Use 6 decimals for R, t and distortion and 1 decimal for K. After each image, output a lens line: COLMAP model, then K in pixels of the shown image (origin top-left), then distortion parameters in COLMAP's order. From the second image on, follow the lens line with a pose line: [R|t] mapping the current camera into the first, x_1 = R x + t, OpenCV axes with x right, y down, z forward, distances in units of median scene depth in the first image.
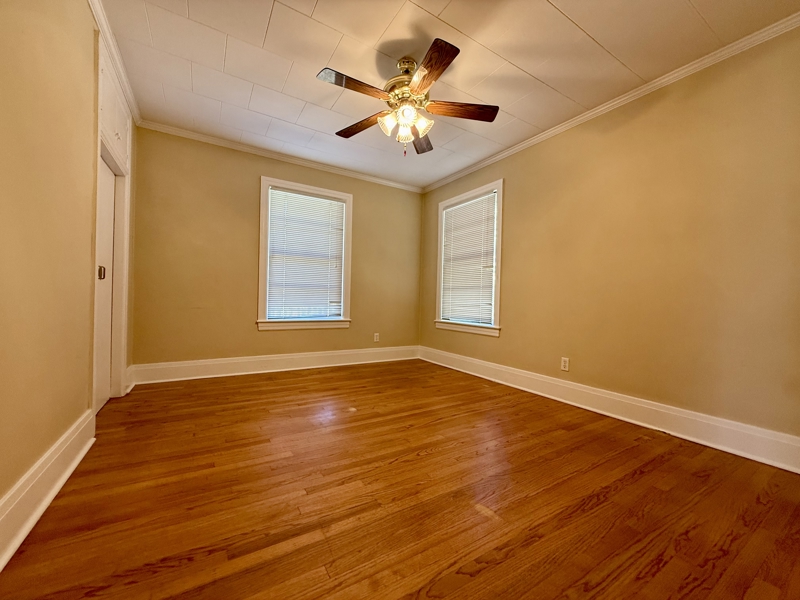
lens RADIAL K [[317.7, 0, 397.8], [0, 317.7, 301.2], [0, 0, 1]] dist [0.000448, 0.000241]
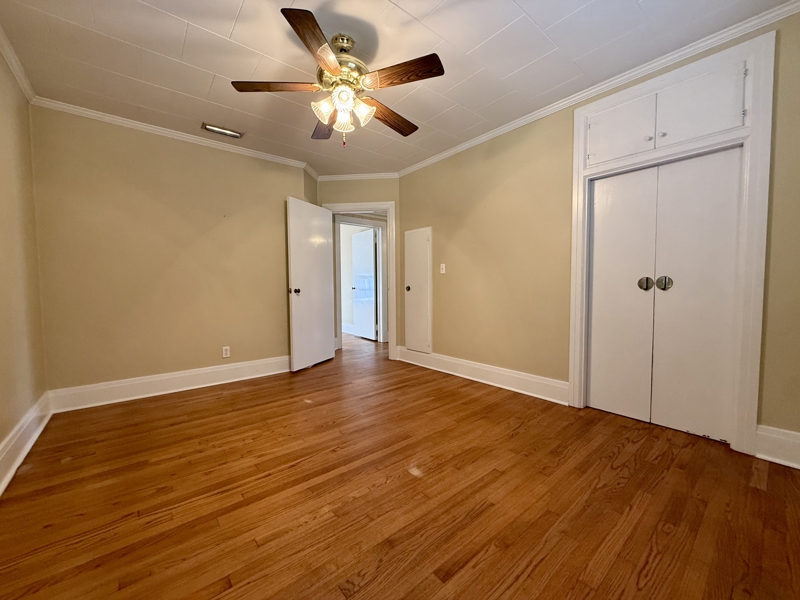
lens RADIAL K [[317.7, 0, 397.8], [0, 317.7, 301.2], [0, 0, 1]] dist [0.000448, 0.000241]
pose [[-0.989909, -0.009621, -0.141374, -0.004791], [-0.017301, 0.998434, 0.053200, -0.075203], [0.140641, 0.055109, -0.988526, 1.928355]]
